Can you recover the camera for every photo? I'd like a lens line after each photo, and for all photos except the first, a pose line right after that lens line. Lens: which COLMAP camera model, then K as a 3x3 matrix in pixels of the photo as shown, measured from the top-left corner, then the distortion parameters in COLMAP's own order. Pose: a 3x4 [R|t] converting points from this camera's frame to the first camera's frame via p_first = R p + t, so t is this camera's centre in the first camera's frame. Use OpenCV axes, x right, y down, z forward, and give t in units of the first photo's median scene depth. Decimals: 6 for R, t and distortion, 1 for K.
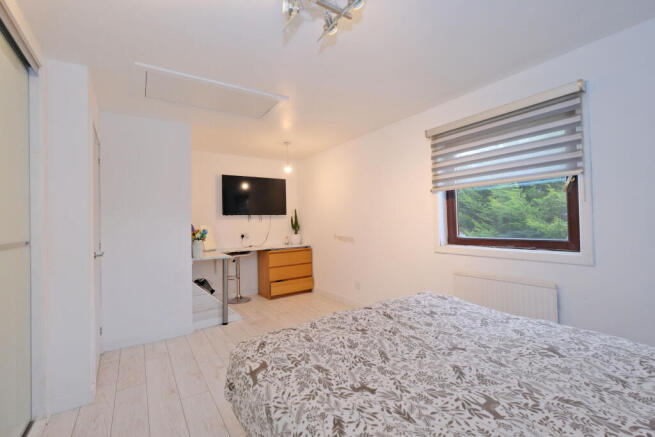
lens RADIAL K [[286.6, 0, 325.6], [0, 286.6, 218.0], [0, 0, 1]] dist [0.000072, -0.001138]
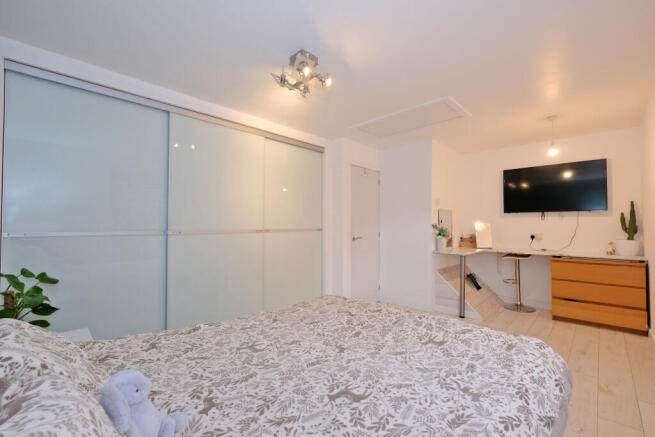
lens RADIAL K [[286.6, 0, 326.7], [0, 286.6, 219.8], [0, 0, 1]] dist [0.000072, -0.001138]
pose [[0.192266, 0.005783, -0.981326, 0.460746], [0.013985, 0.999865, 0.008632, -0.003953], [0.981243, -0.015384, 0.192159, 0.242960]]
